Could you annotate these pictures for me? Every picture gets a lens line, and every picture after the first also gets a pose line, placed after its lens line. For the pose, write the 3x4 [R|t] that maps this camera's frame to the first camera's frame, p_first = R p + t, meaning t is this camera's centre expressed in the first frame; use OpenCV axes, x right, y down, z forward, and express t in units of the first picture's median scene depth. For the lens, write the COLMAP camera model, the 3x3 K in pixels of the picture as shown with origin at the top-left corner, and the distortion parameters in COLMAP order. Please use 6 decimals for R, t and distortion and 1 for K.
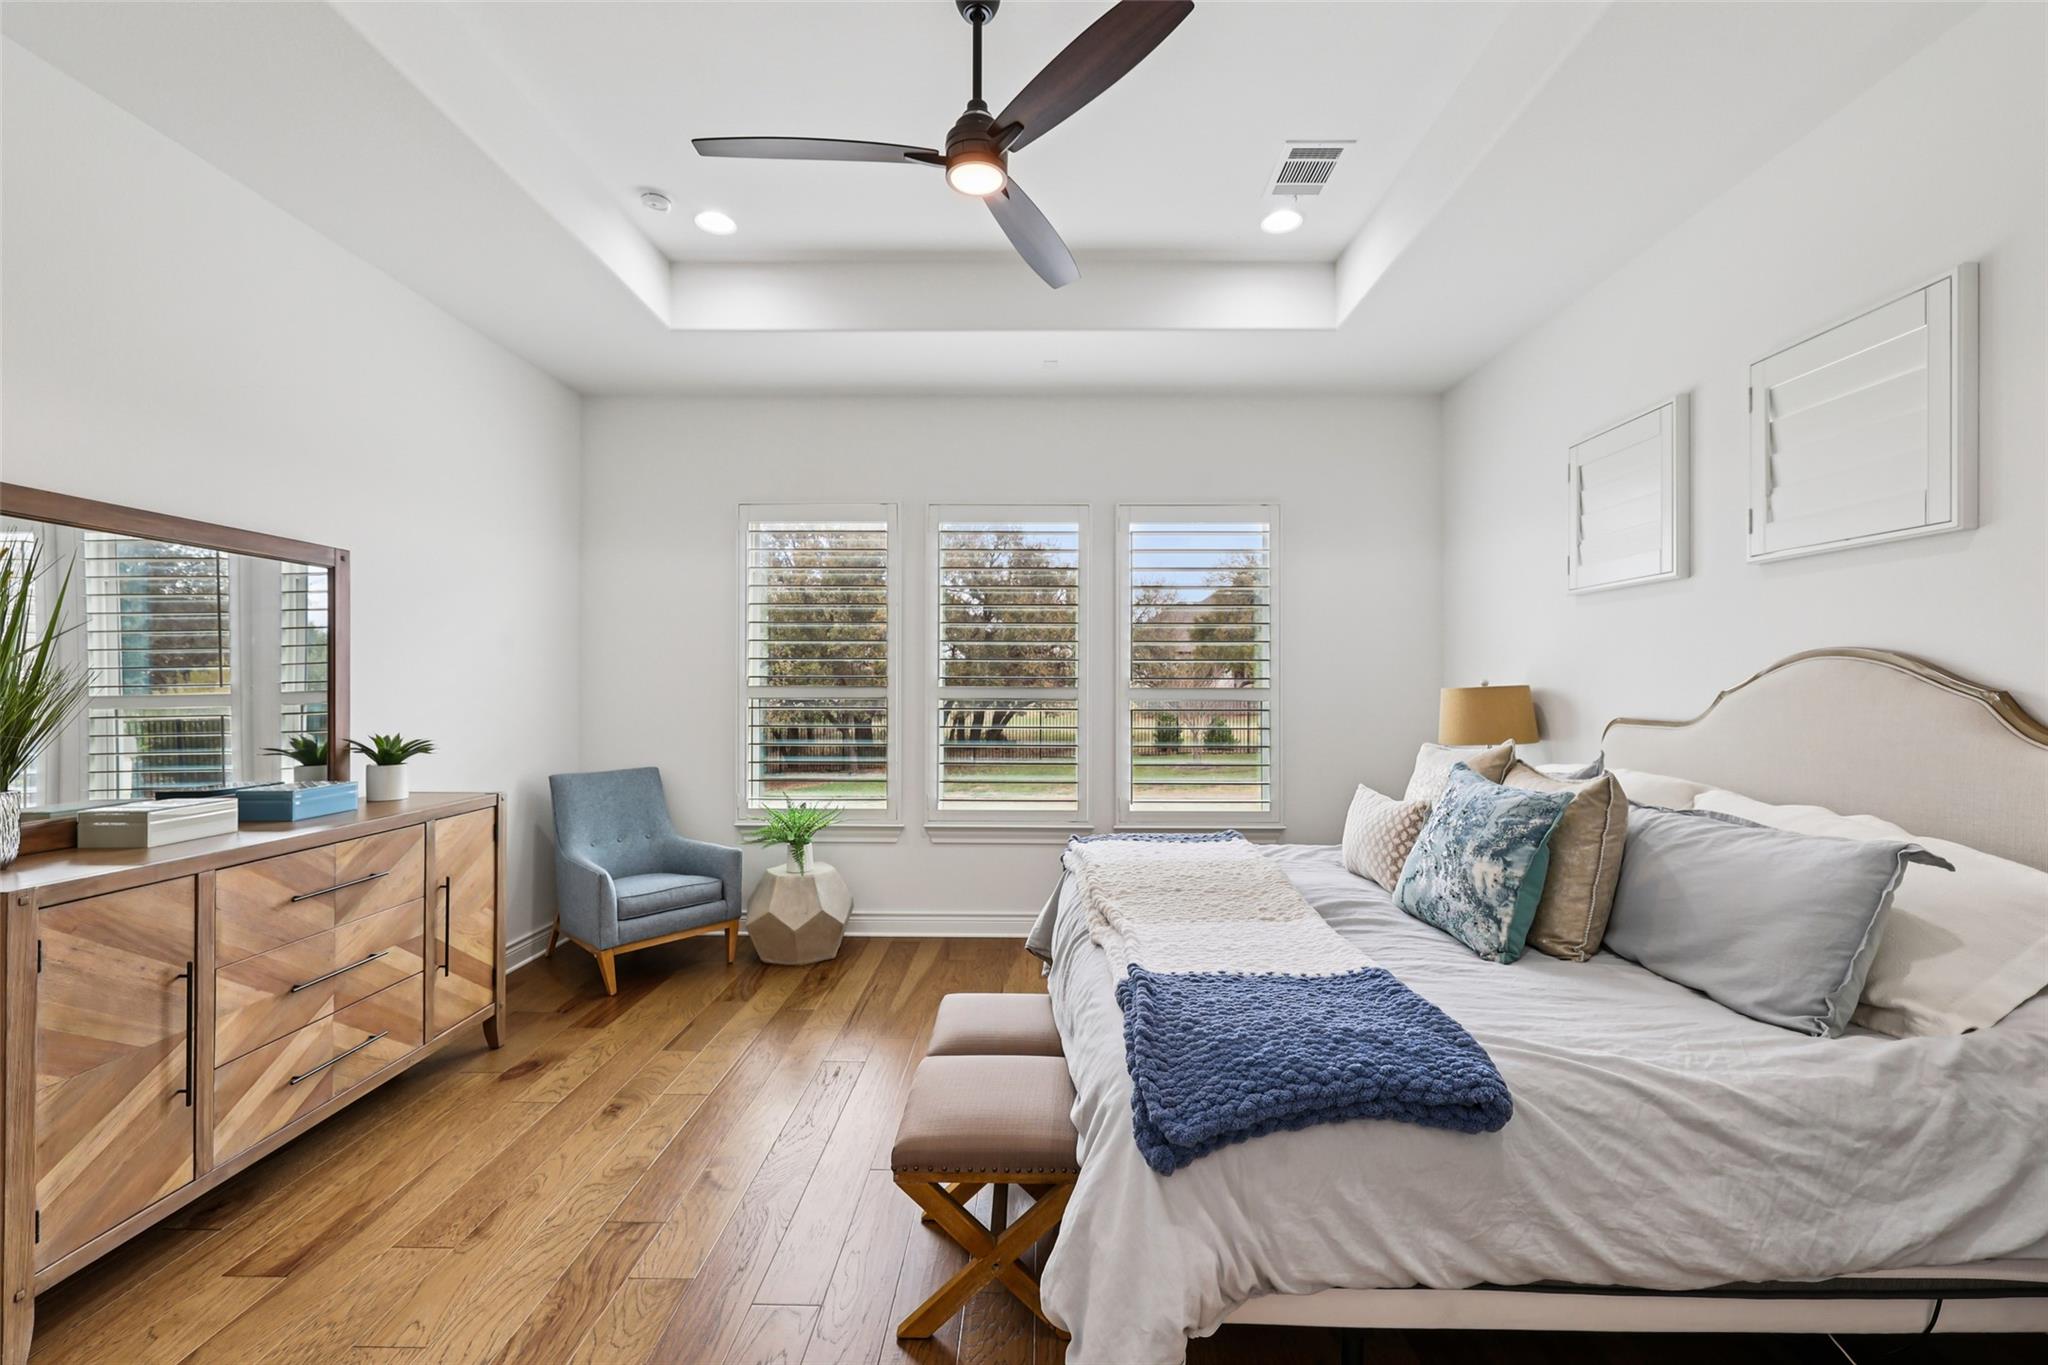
lens RADIAL K [[860.8, 0, 1030.9], [0, 860.8, 680.0], [0, 0, 1]] dist [0.000073, 0.000408]
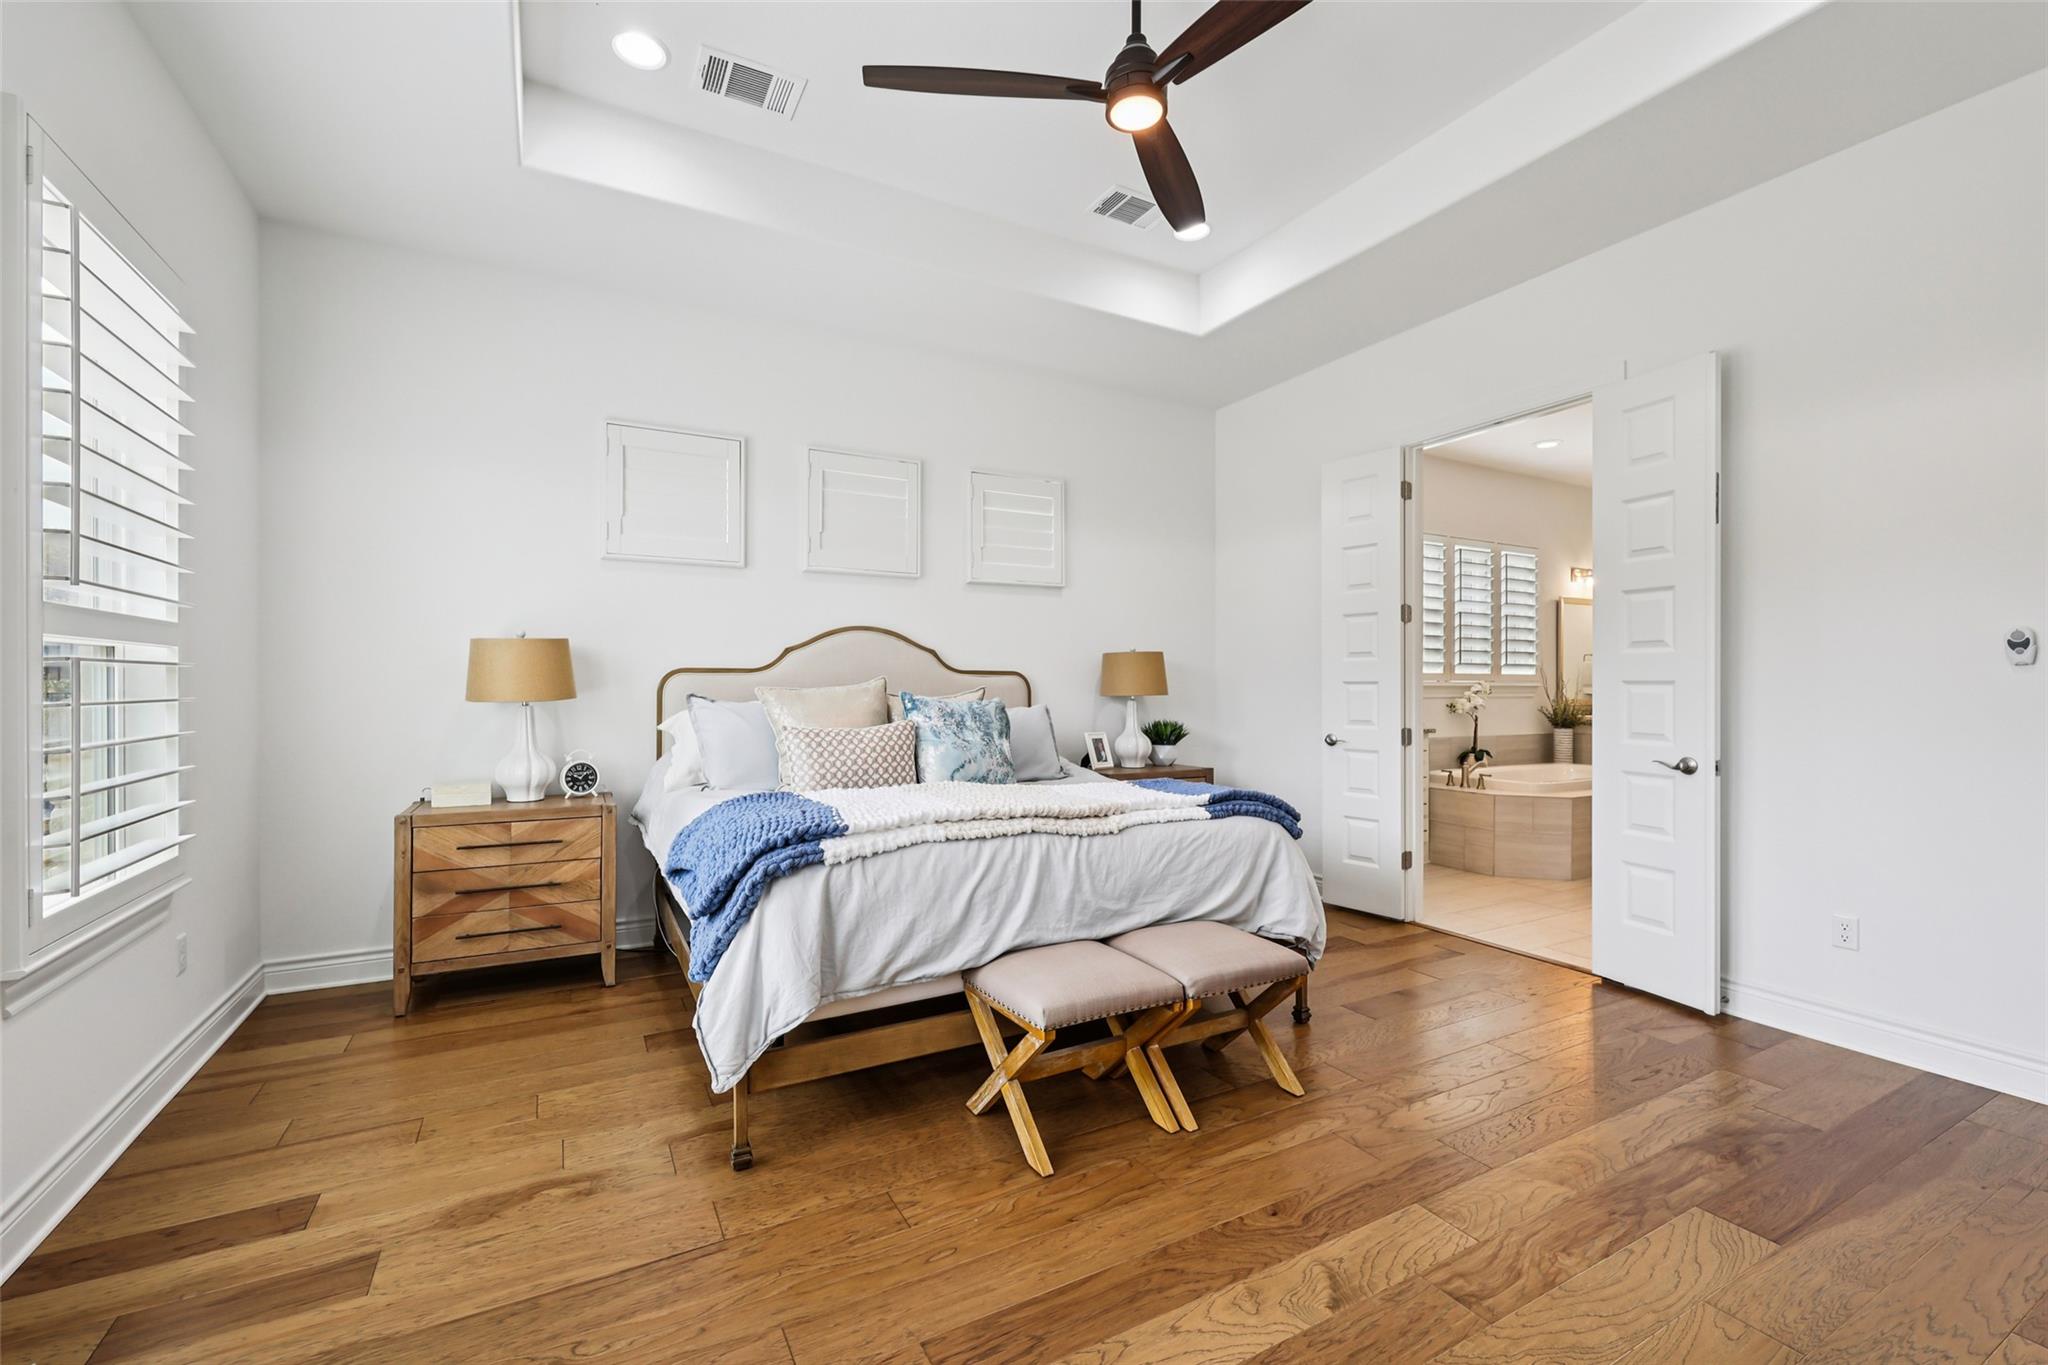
lens RADIAL K [[862.6, 0, 1027.2], [0, 862.6, 686.3], [0, 0, 1]] dist [0.001329, 0.000341]
pose [[-0.495503, -0.006823, 0.868580, -0.780521], [-0.006688, 0.999969, 0.004040, 0.075272], [-0.868581, -0.003807, -0.495533, 1.429113]]
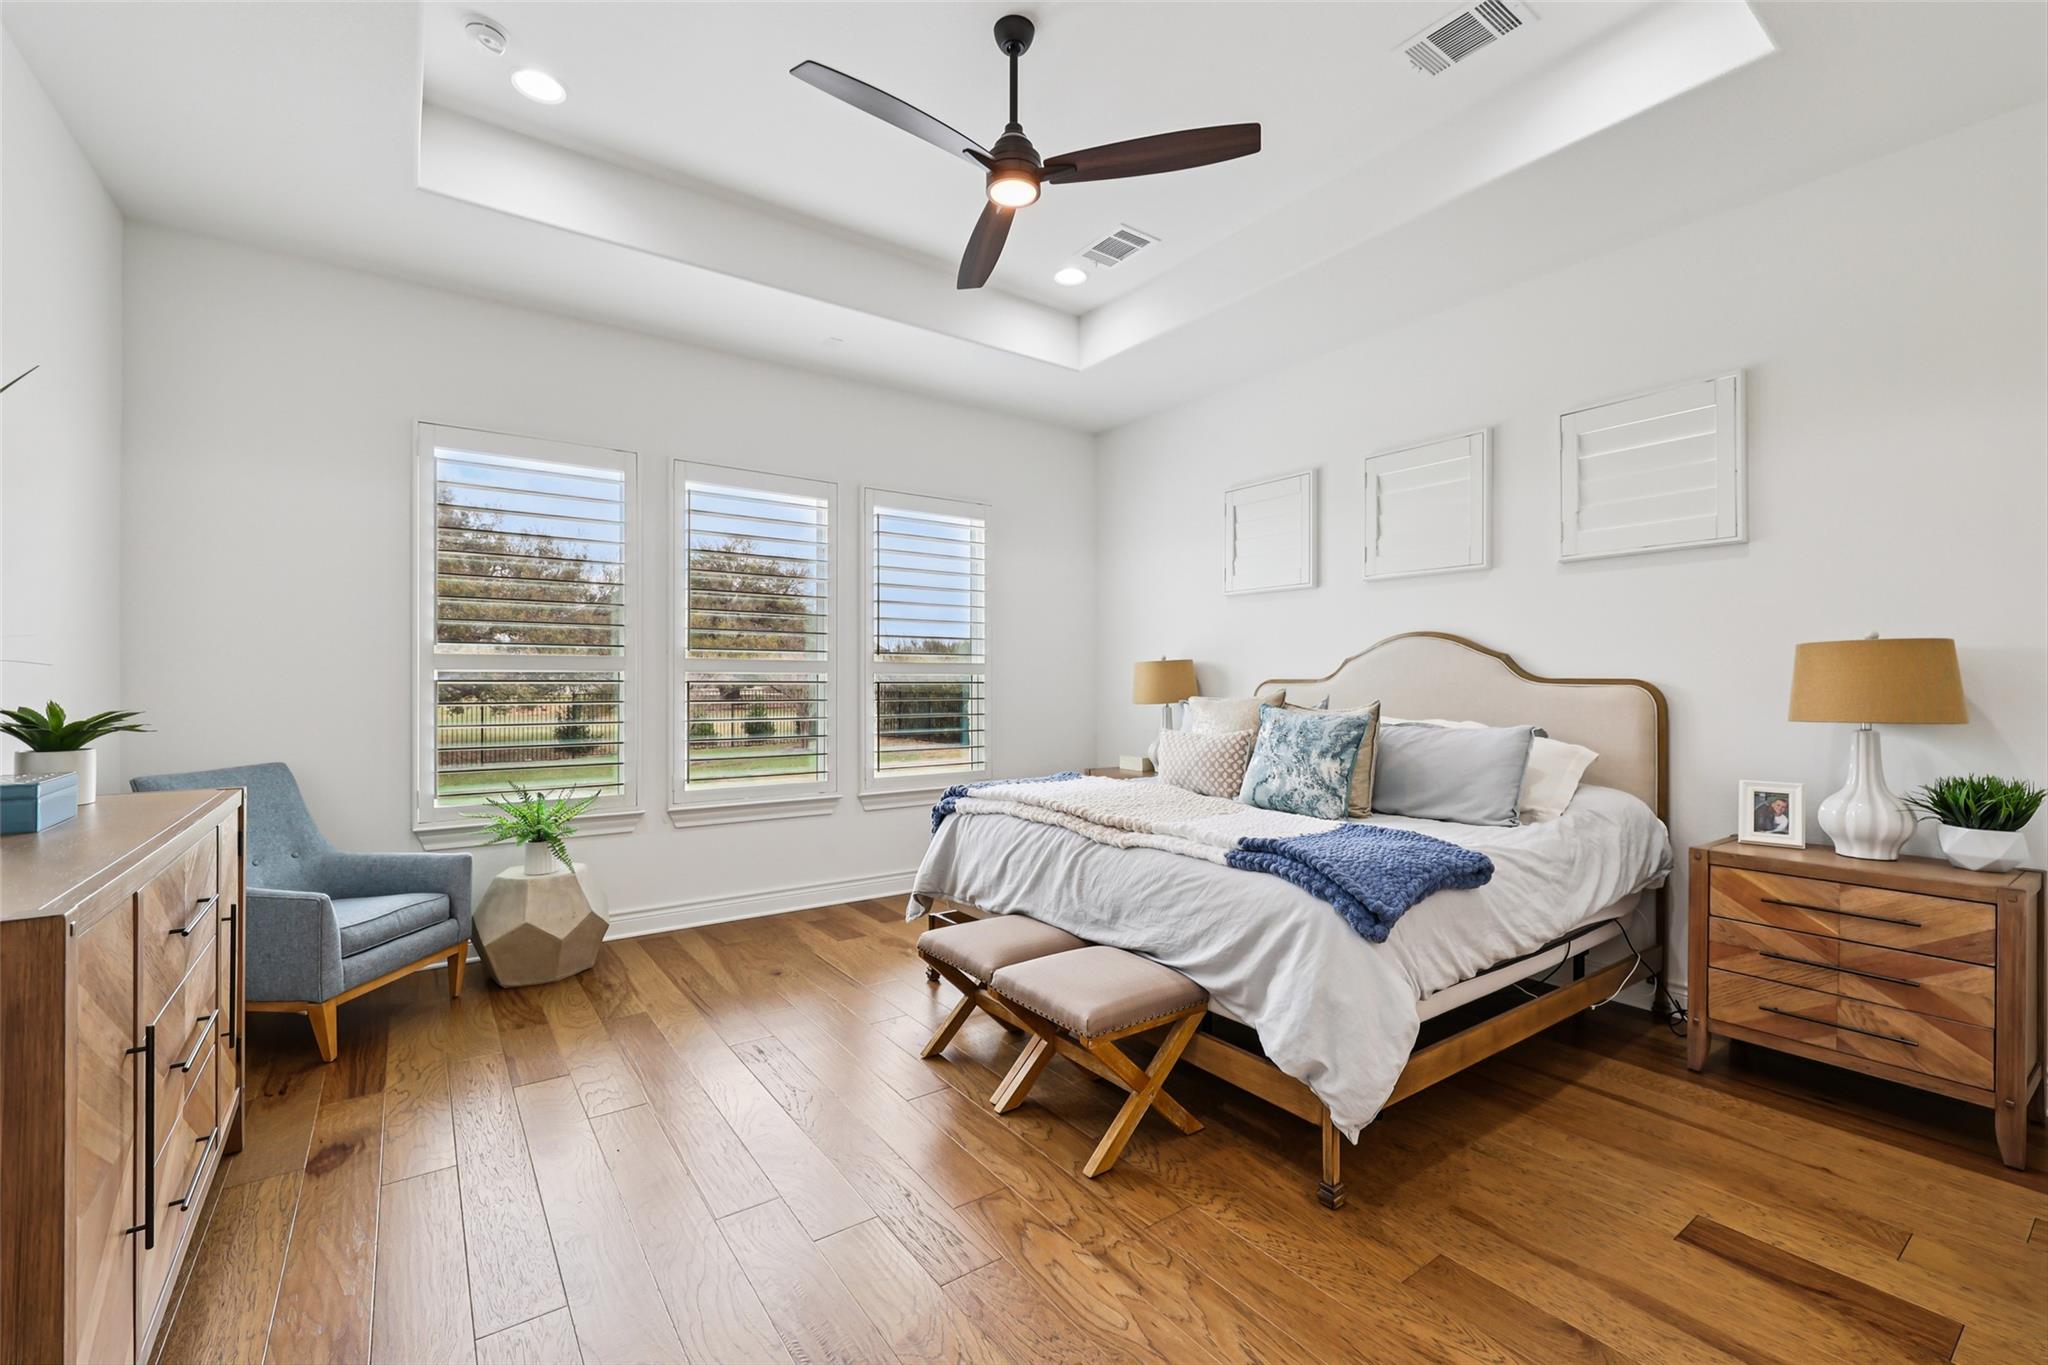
lens RADIAL K [[863.6, 0, 1024.0], [0, 863.6, 682.5], [0, 0, 1]] dist [-0.000012, 0.000680]
pose [[0.805092, -0.001250, 0.593148, -0.646590], [-0.001170, 0.999992, 0.003695, 0.052019], [-0.593148, -0.003669, 0.805085, 0.065412]]
